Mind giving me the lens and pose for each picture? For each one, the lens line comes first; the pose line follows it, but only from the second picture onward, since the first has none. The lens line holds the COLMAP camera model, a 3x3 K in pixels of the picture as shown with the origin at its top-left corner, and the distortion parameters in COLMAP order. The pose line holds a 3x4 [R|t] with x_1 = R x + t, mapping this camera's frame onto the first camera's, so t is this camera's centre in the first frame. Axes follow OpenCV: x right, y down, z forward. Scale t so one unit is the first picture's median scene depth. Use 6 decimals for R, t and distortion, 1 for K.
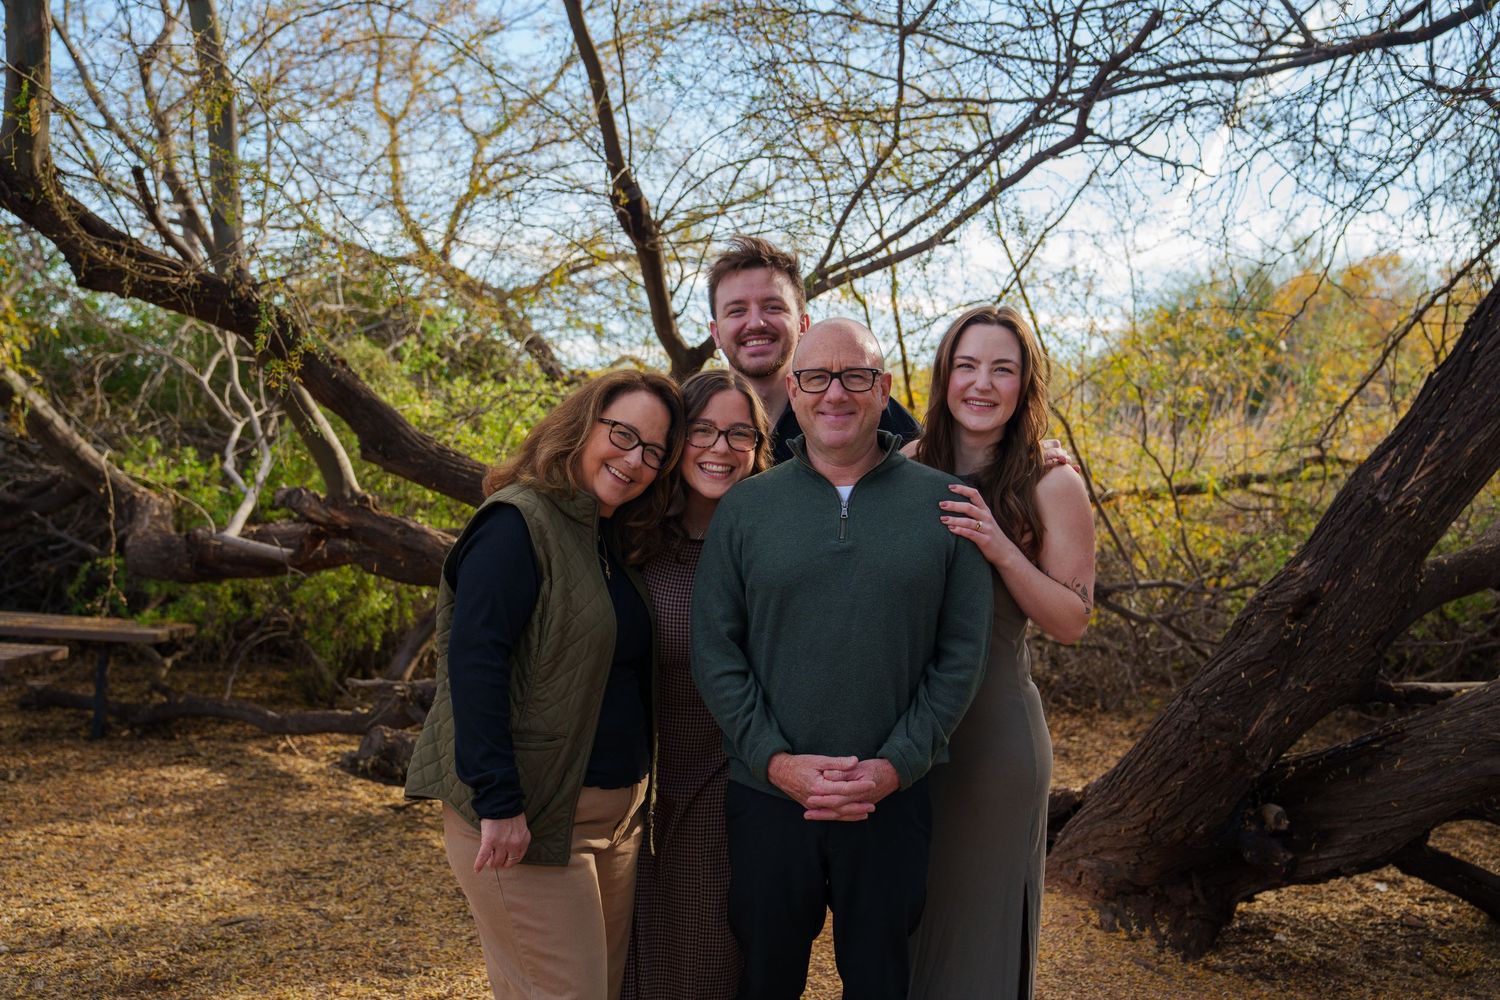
lens RADIAL K [[1658.4, 0, 744.7], [0, 1658.4, 501.8], [0, 0, 1]] dist [0.102199, 0.000000]
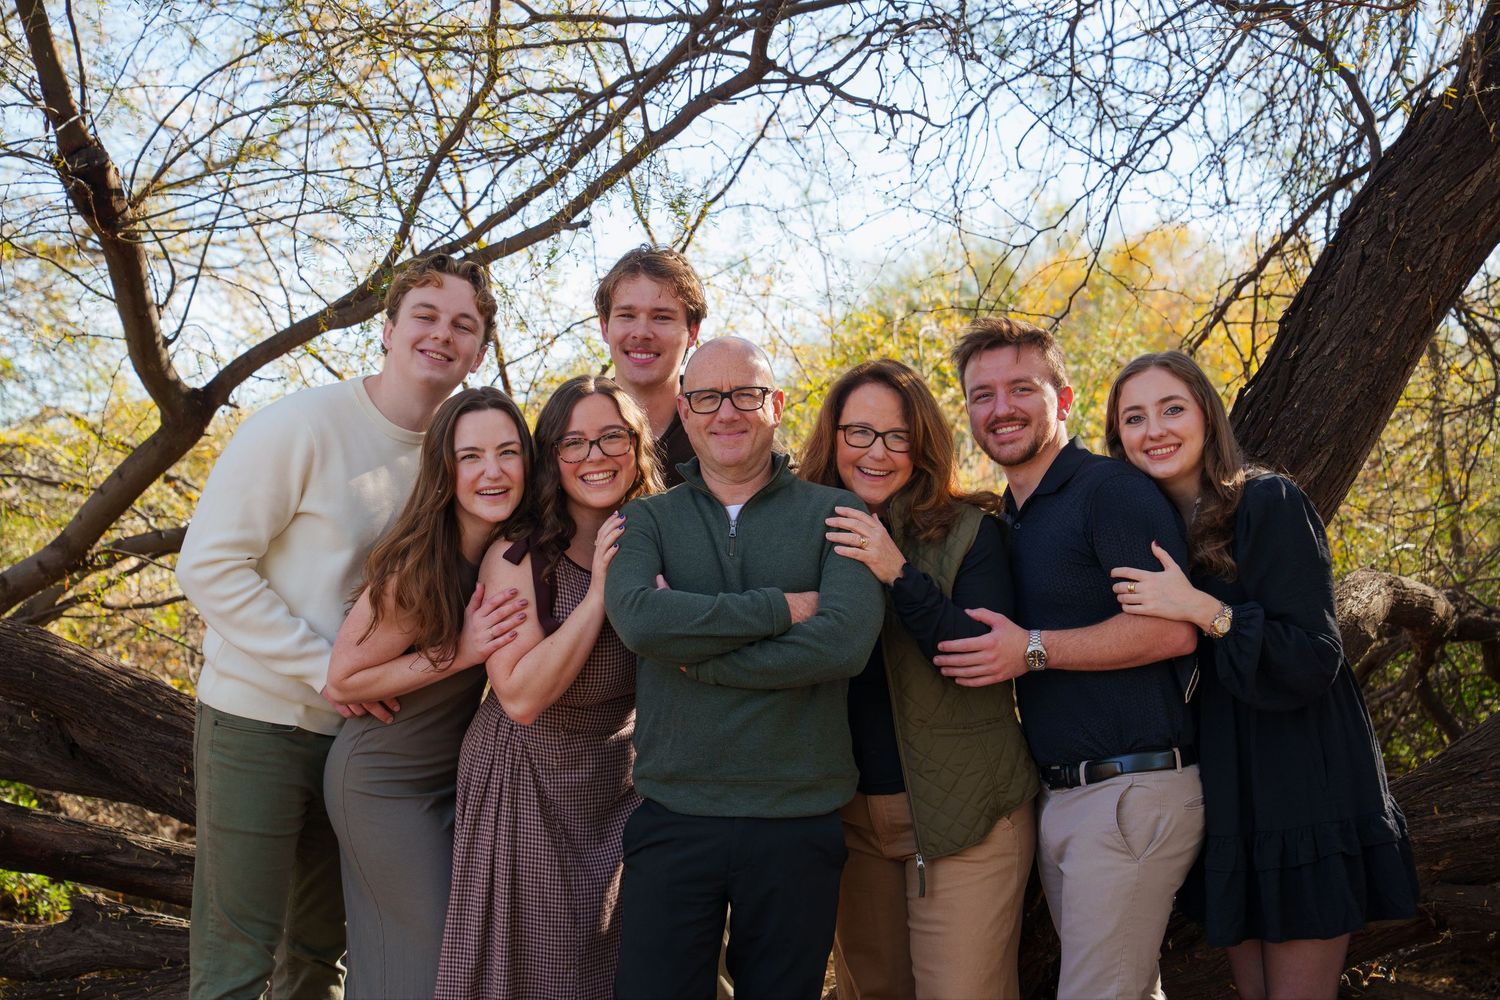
lens RADIAL K [[2581.4, 0, 753.9], [0, 2581.4, 509.7], [0, 0, 1]] dist [0.294503, 0.000000]
pose [[0.978774, -0.045727, 0.199775, -0.025380], [0.054284, 0.997819, -0.037565, 0.005545], [-0.197621, 0.047612, 0.979121, -0.056148]]
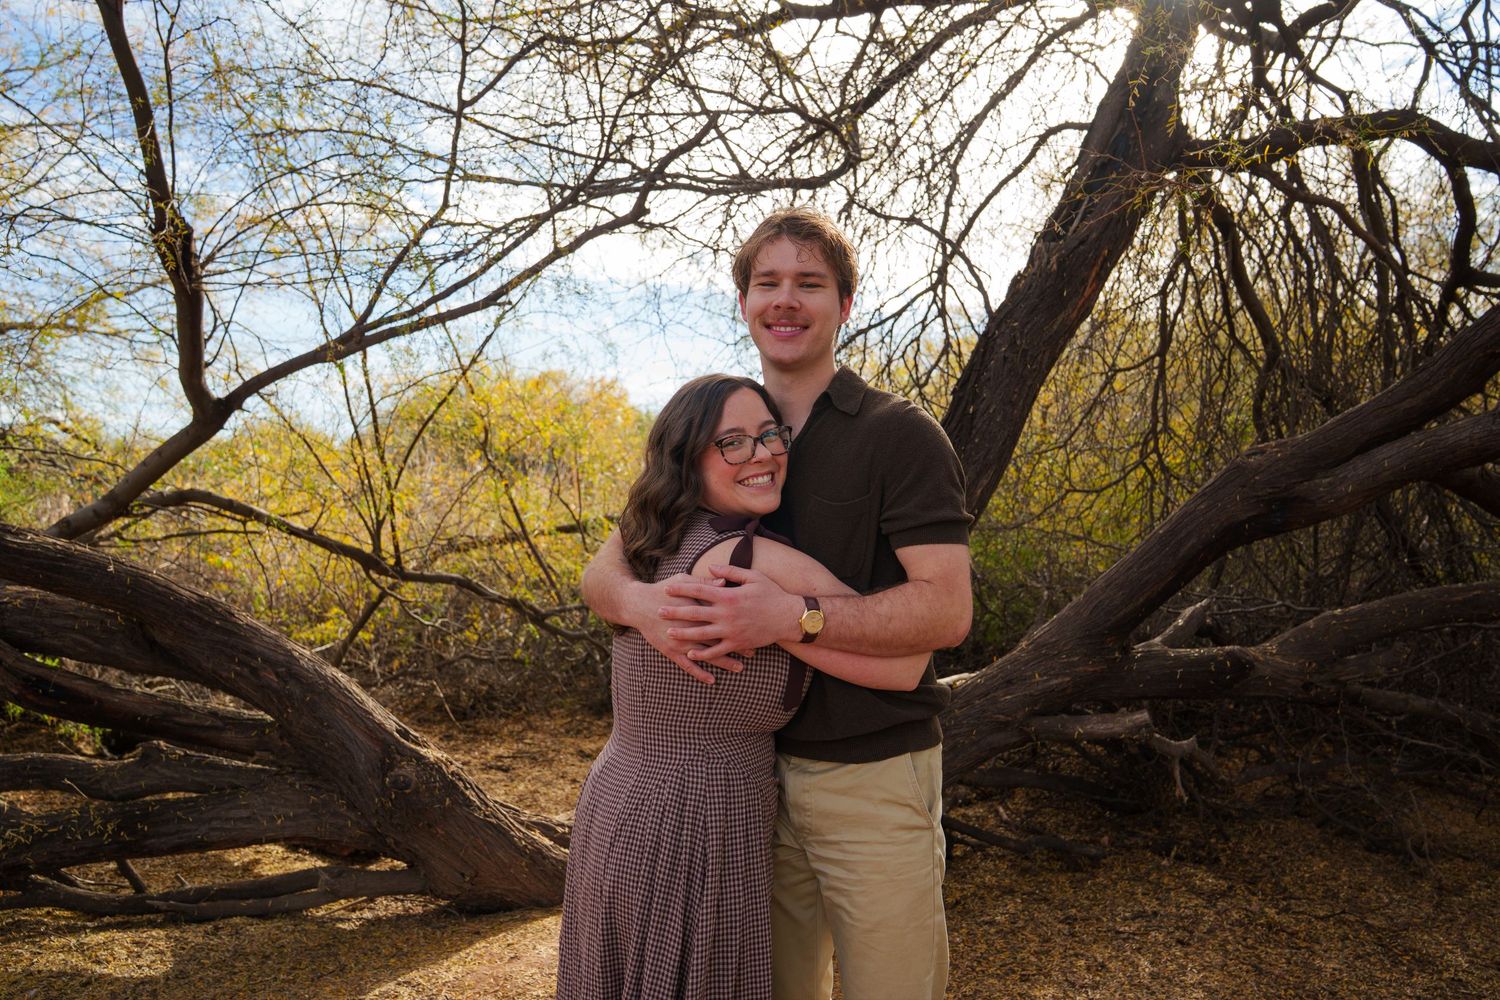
lens RADIAL K [[1144.6, 0, 753.0], [0, 1144.6, 498.3], [0, 0, 1]] dist [-0.071445, 0.045123]
pose [[0.846907, -0.013751, 0.531563, -0.126127], [0.031839, 0.999183, -0.024880, -0.007677], [-0.530787, 0.037995, 0.846653, 0.287881]]
